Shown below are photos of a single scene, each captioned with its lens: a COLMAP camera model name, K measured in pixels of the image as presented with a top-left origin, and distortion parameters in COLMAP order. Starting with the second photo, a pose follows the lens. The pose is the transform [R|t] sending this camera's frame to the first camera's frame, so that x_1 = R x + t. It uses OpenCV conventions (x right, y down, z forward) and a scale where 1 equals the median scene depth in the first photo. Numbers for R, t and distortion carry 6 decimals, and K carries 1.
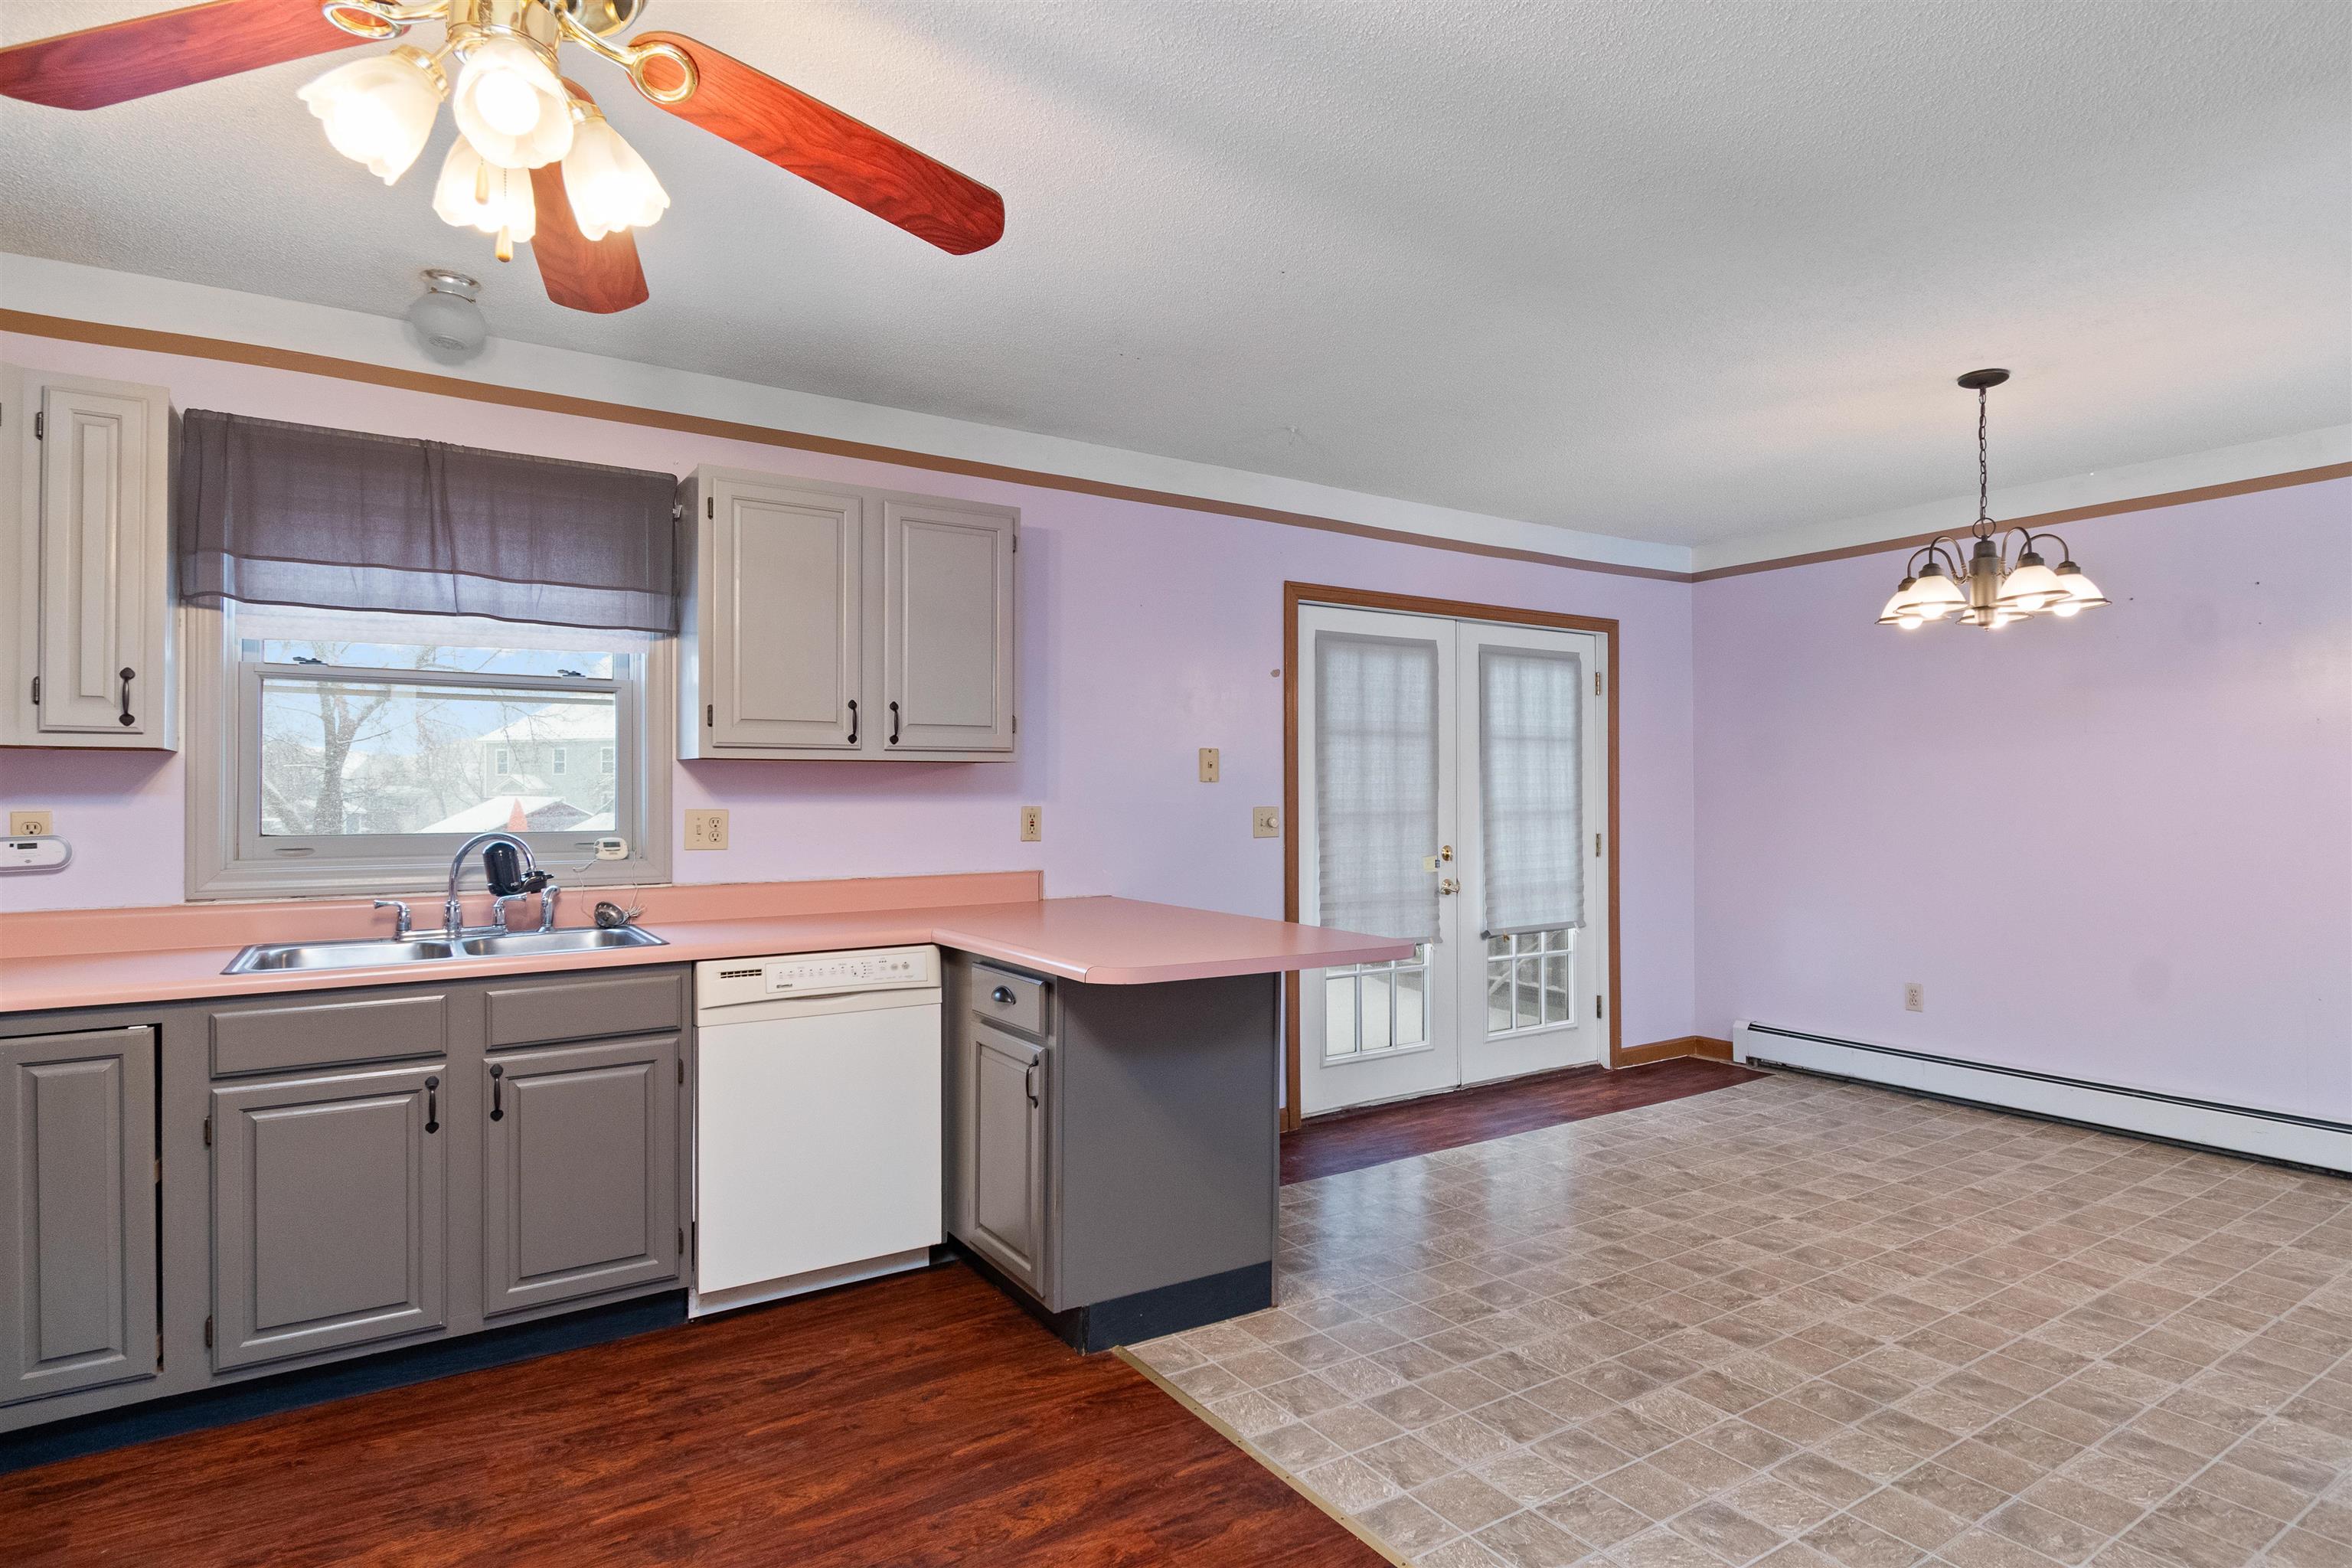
lens RADIAL K [[1227.3, 0, 1185.2], [0, 1227.3, 784.0], [0, 0, 1]] dist [0.006890, -0.009836]
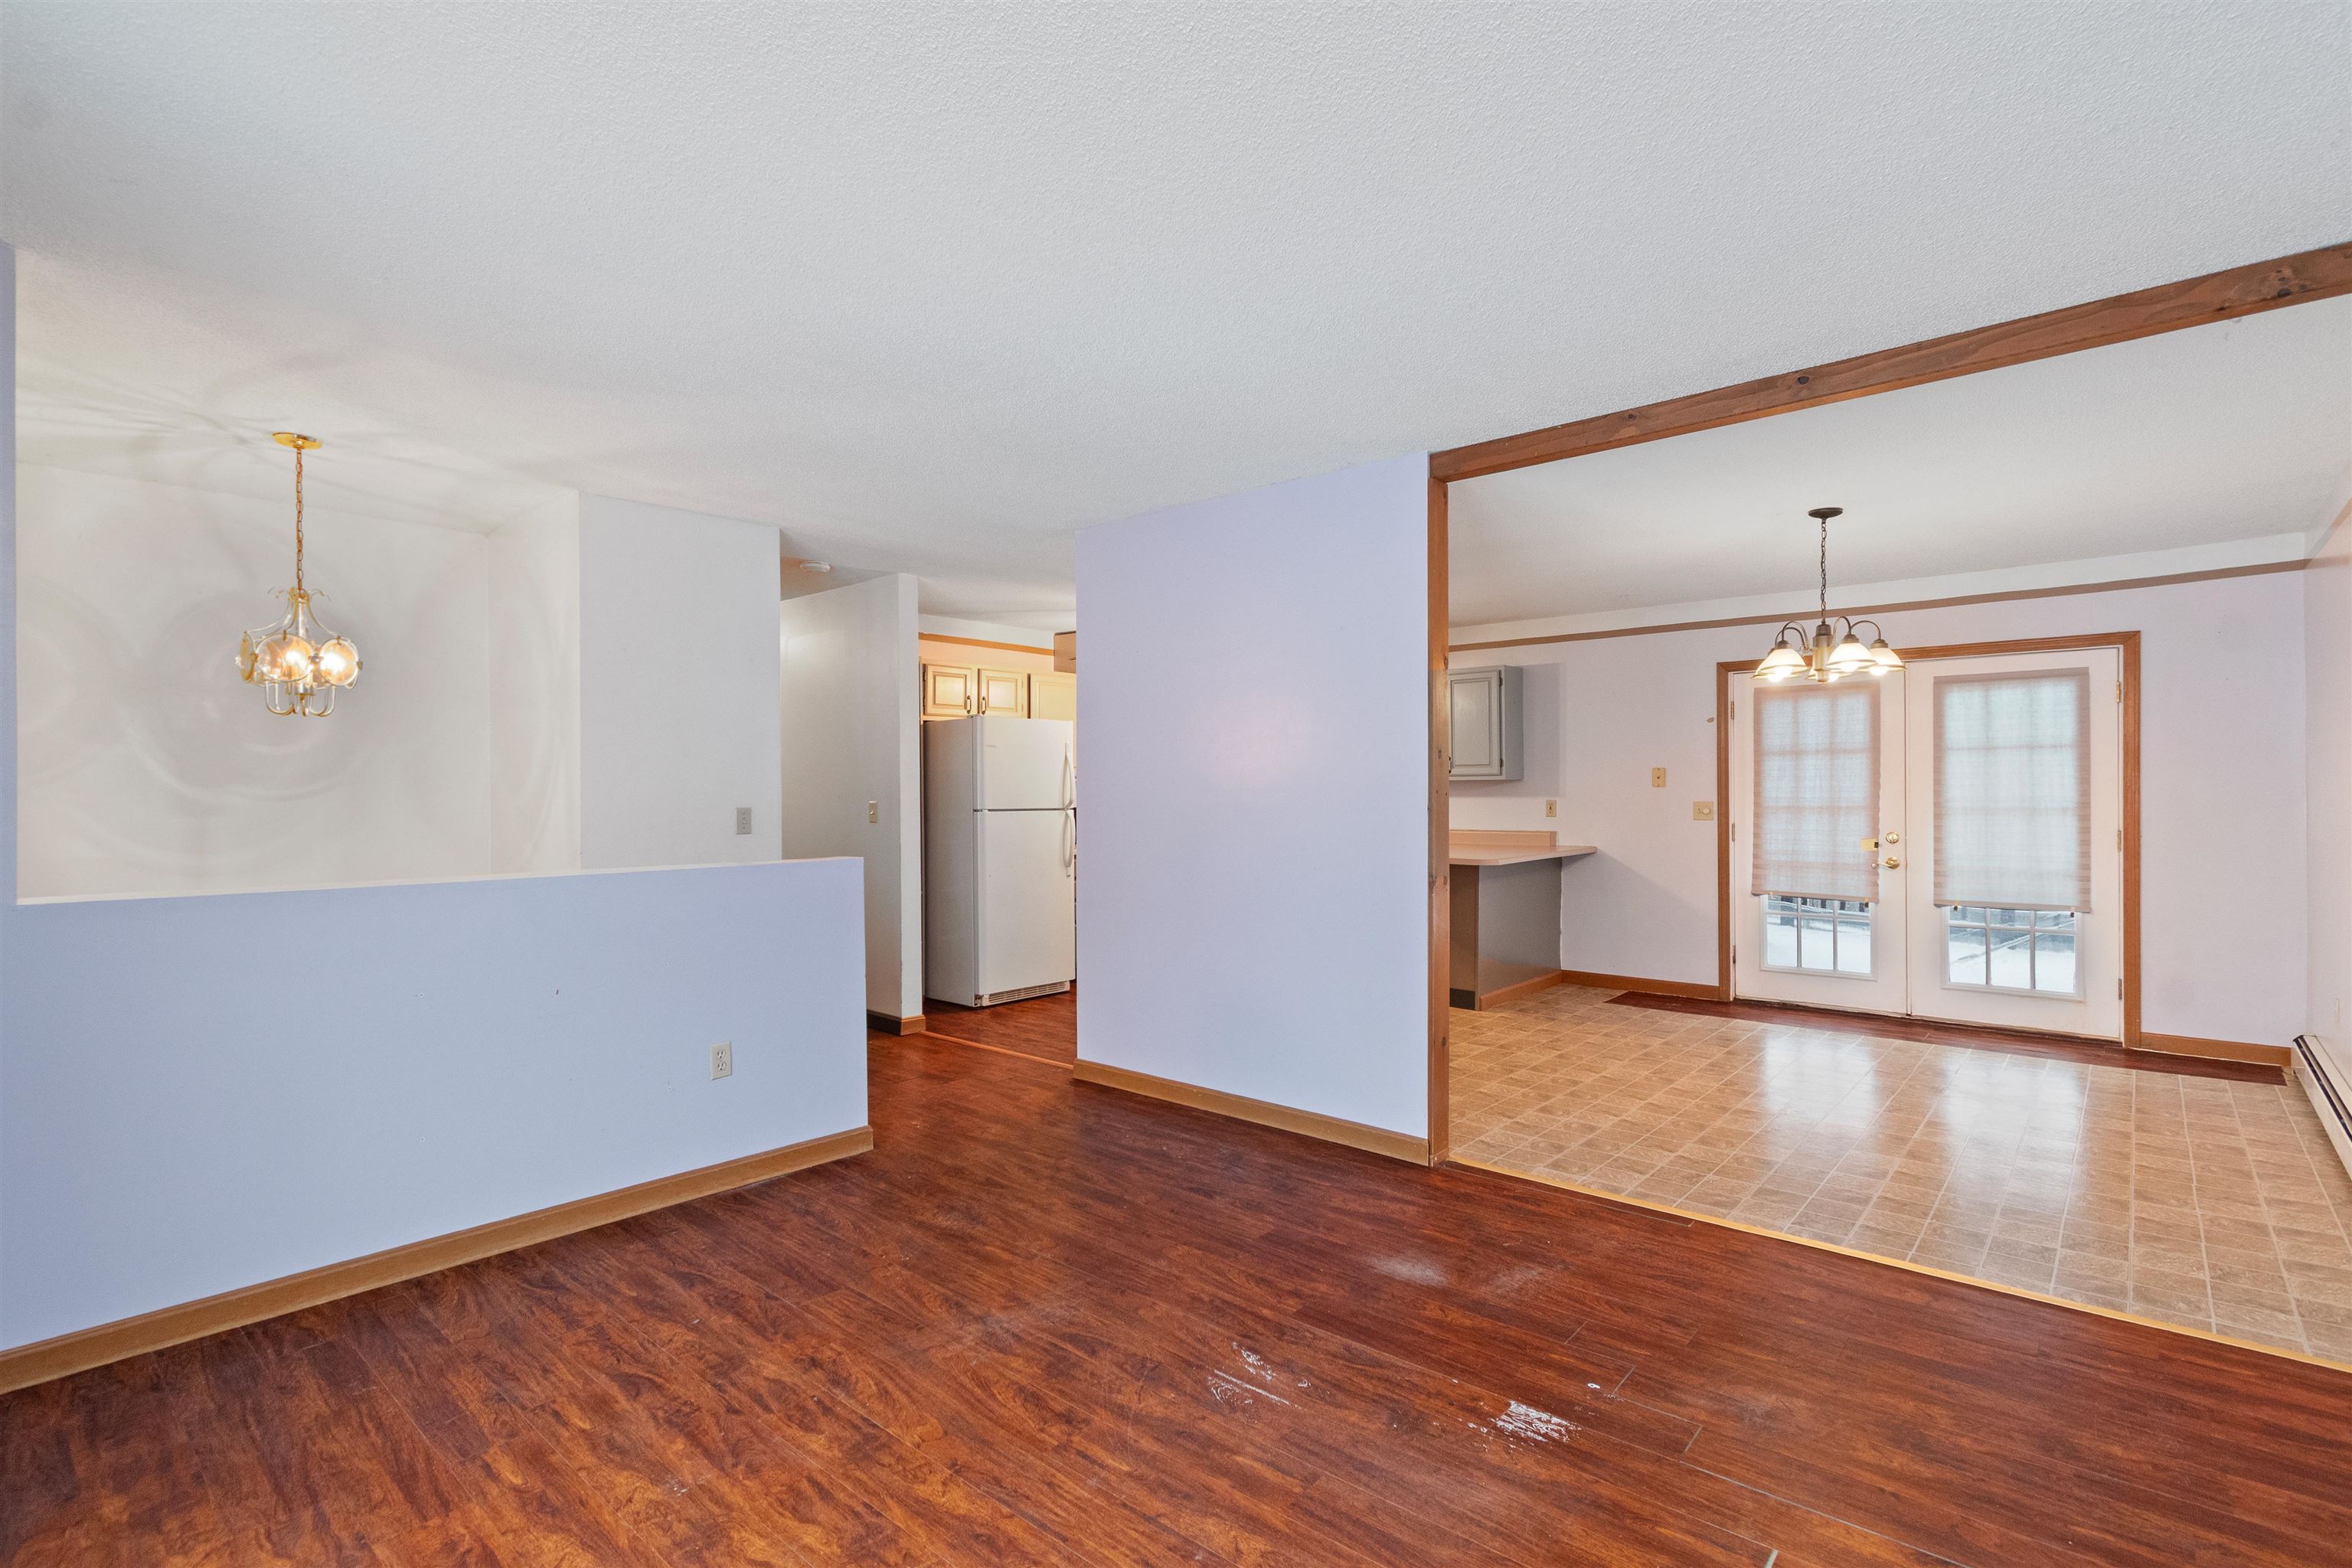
lens RADIAL K [[1077.8, 0, 1197.5], [0, 1077.8, 794.2], [0, 0, 1]] dist [0.003455, 0.000009]
pose [[0.272549, 0.003703, -0.962135, 2.022535], [0.011033, 0.999915, 0.006974, -0.014007], [0.962079, -0.012516, 0.272485, -0.087206]]
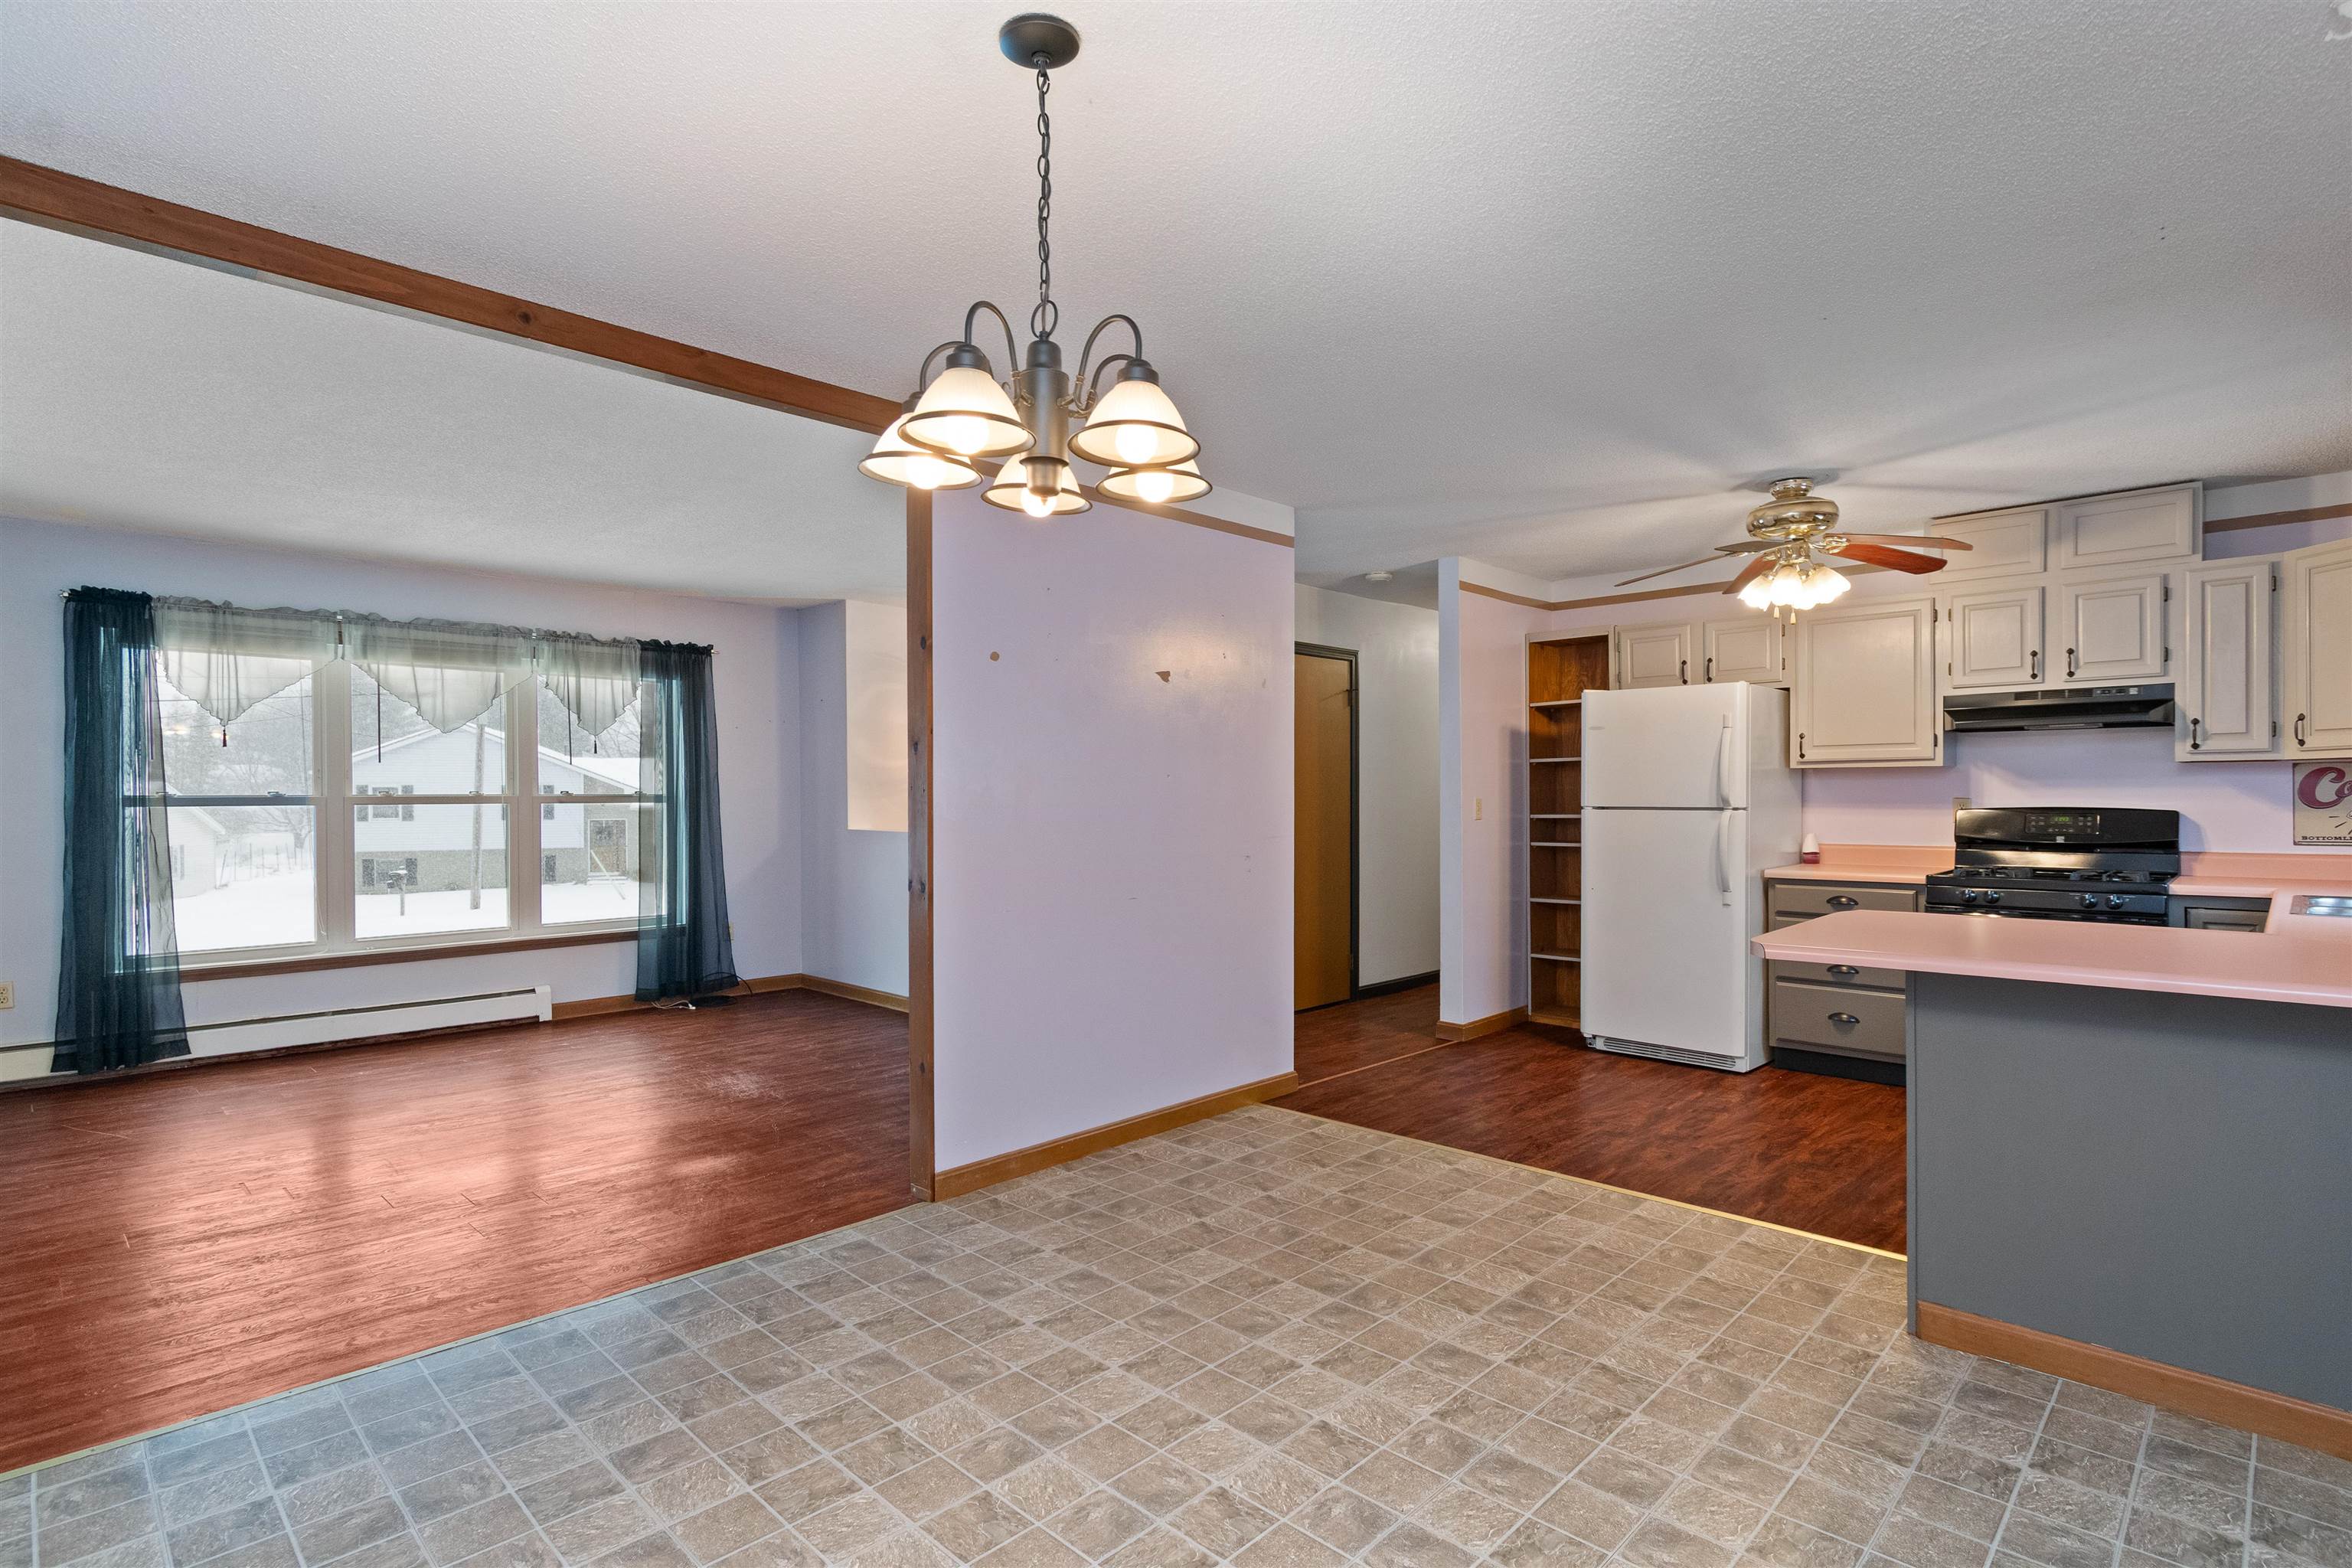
lens RADIAL K [[1148.8, 0, 1189.0], [0, 1148.8, 804.0], [0, 0, 1]] dist [0.008386, -0.007925]
pose [[-0.975362, 0.009456, -0.220407, 0.841787], [0.009244, 0.999955, 0.001992, 0.012997], [0.220416, -0.000095, -0.975406, 1.822916]]
